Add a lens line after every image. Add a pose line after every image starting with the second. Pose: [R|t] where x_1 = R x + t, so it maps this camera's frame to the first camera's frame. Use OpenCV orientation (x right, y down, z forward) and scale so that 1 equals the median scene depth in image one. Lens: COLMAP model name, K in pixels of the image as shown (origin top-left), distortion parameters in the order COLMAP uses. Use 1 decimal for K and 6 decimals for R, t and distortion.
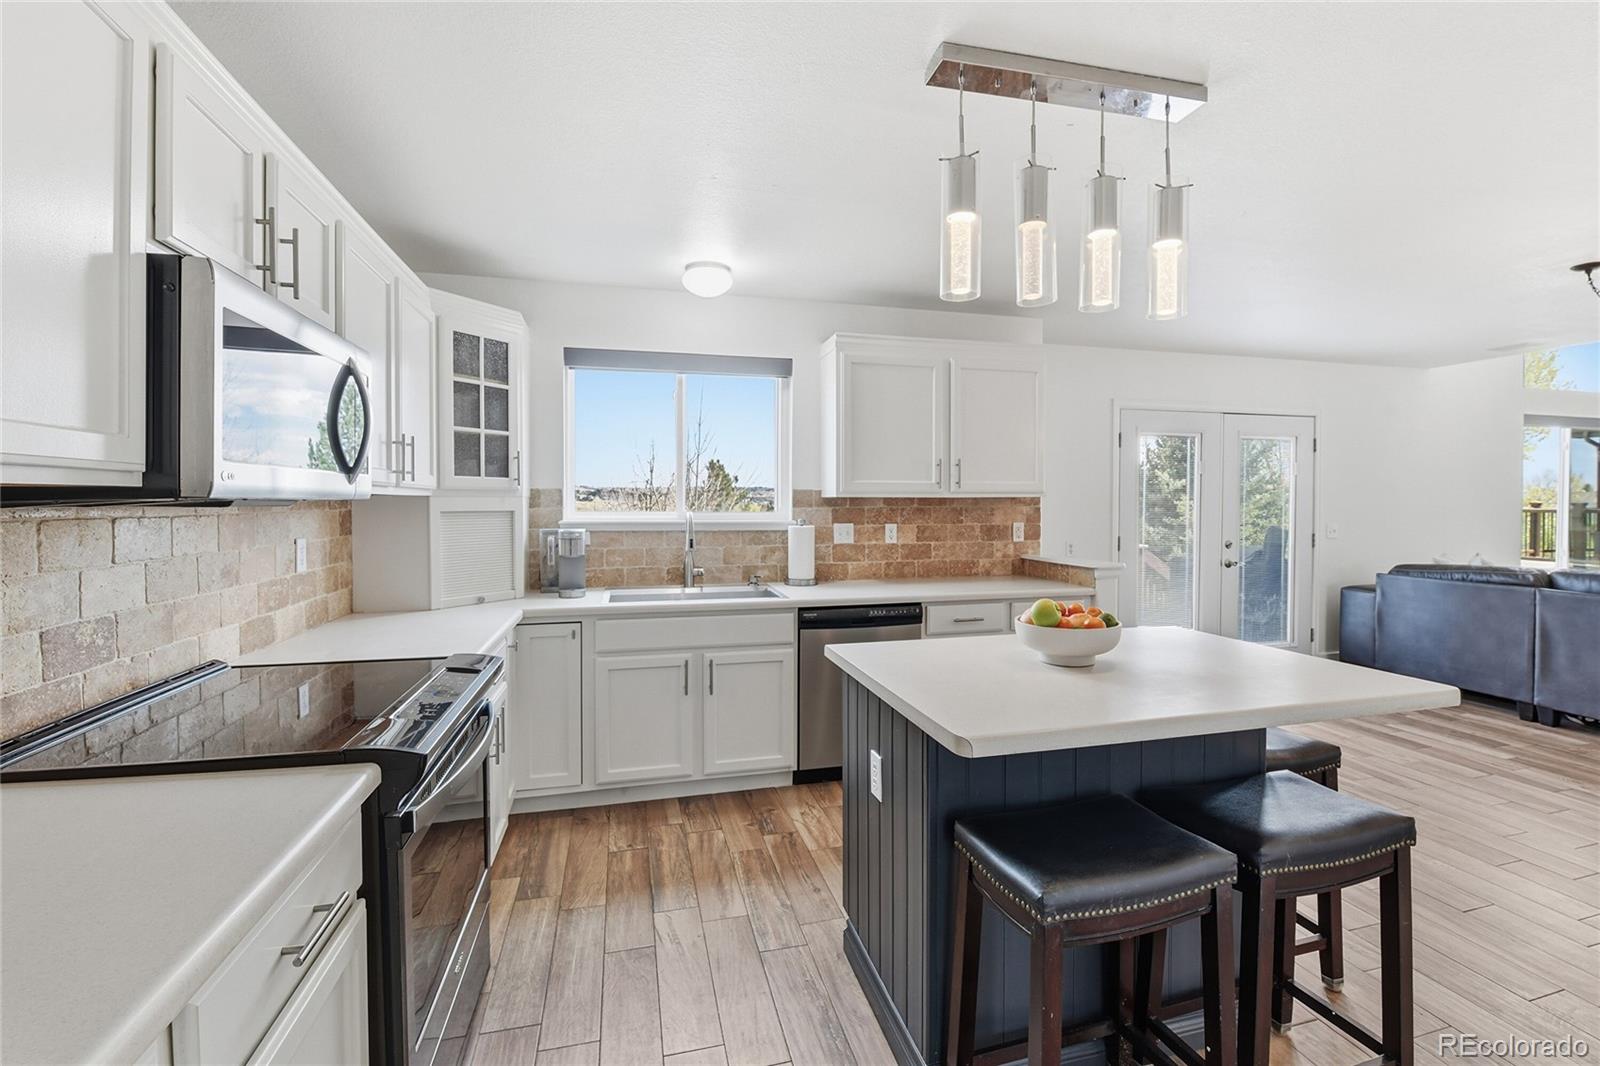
lens RADIAL K [[705.3, 0, 795.7], [0, 705.3, 516.0], [0, 0, 1]] dist [-0.010097, -0.004984]
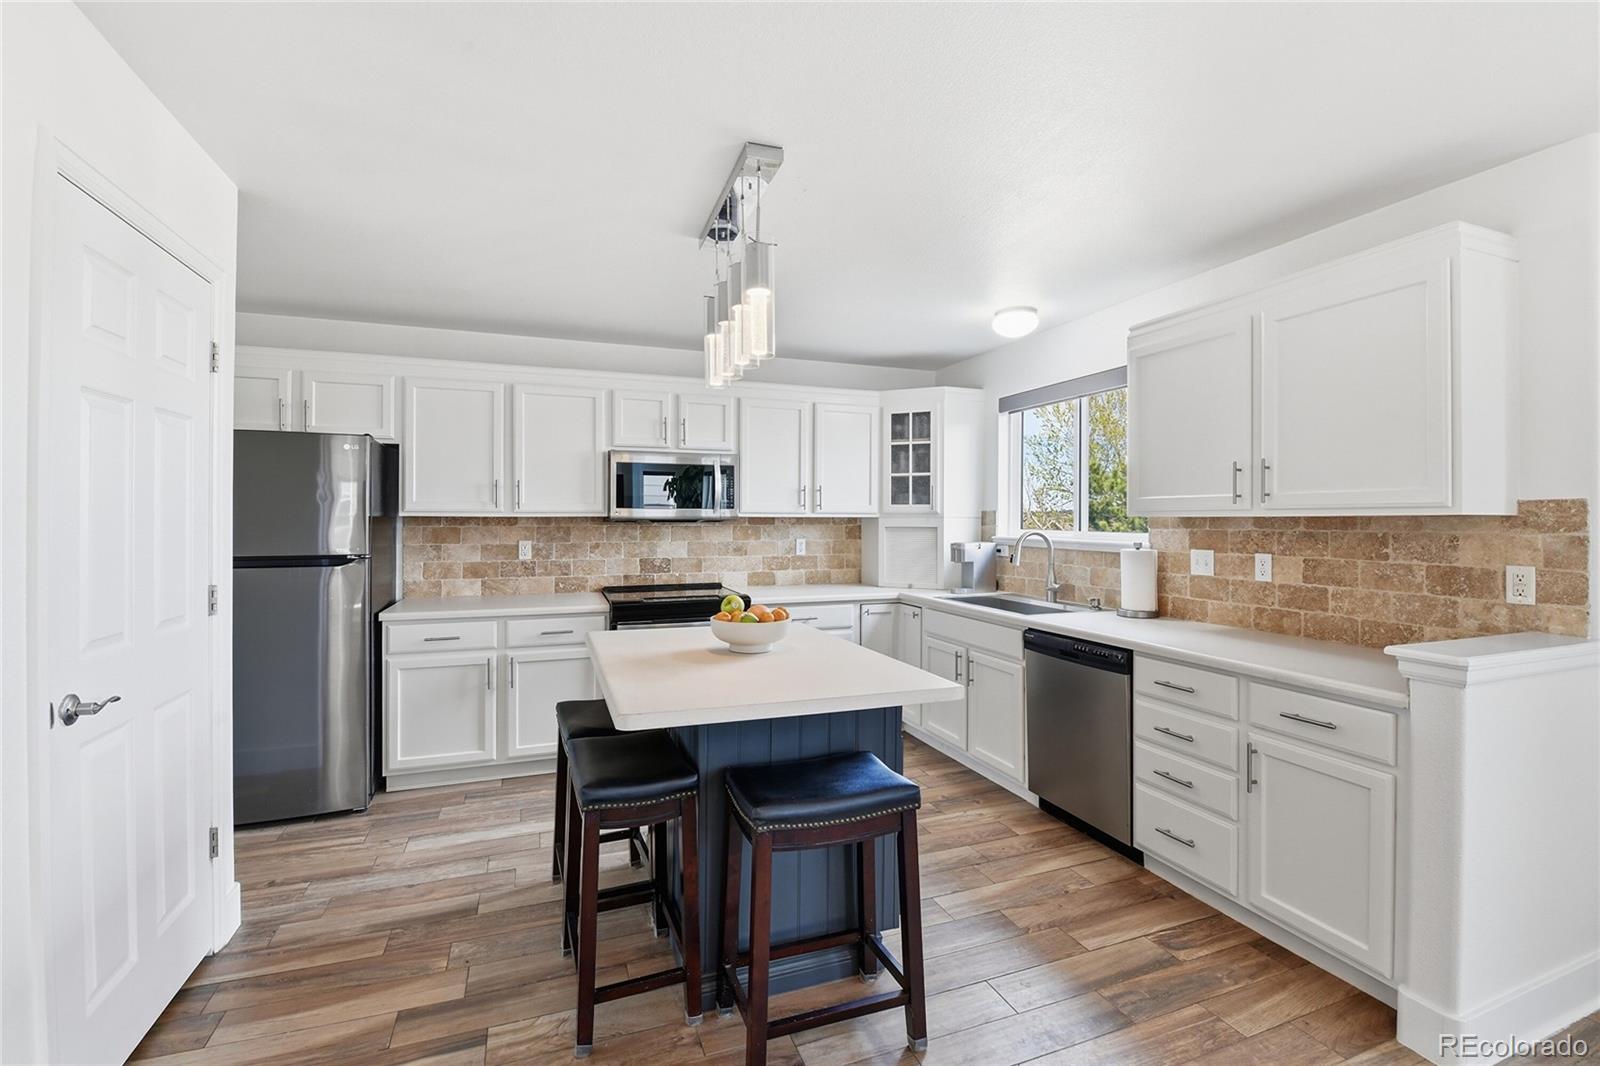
lens RADIAL K [[705.3, 0, 798.5], [0, 705.3, 518.4], [0, 0, 1]] dist [-0.010097, -0.004984]
pose [[0.101179, 0.000188, -0.994868, 0.807516], [-0.020414, 0.999790, -0.001887, -0.013907], [0.994659, 0.020500, 0.101161, 0.471576]]
